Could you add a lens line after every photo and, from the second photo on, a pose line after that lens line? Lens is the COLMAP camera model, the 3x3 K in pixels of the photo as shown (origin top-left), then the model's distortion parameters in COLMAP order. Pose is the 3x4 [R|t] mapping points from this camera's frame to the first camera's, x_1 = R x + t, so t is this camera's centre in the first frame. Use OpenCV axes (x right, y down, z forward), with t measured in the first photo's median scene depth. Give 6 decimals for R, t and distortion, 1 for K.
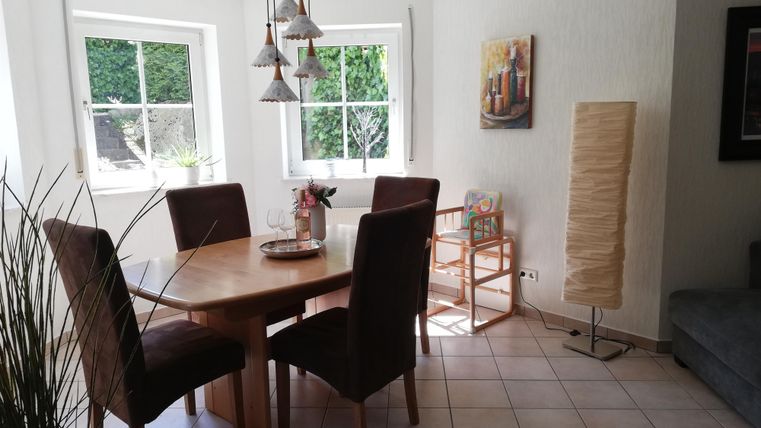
lens RADIAL K [[570.7, 0, 377.7], [0, 570.7, 209.0], [0, 0, 1]] dist [0.043800, -0.042614]
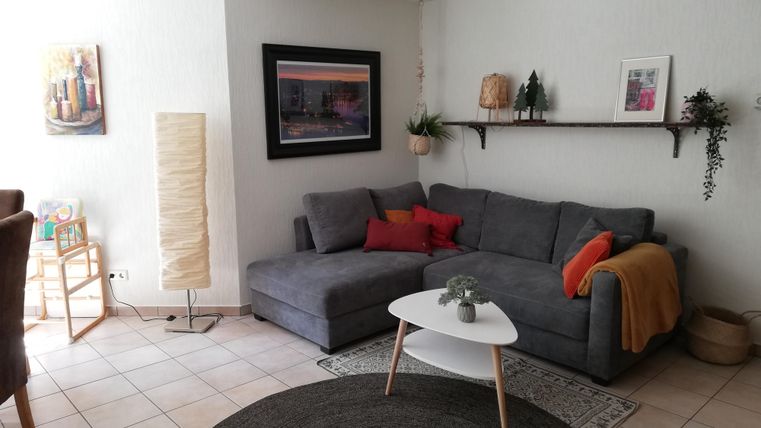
lens RADIAL K [[570.7, 0, 380.5], [0, 570.7, 214.0], [0, 0, 1]] dist [0.043800, -0.042614]
pose [[0.698698, -0.107342, 0.707318, -0.149322], [0.102352, 0.993507, 0.049668, 0.001000], [-0.708057, 0.037693, 0.705149, -0.087978]]
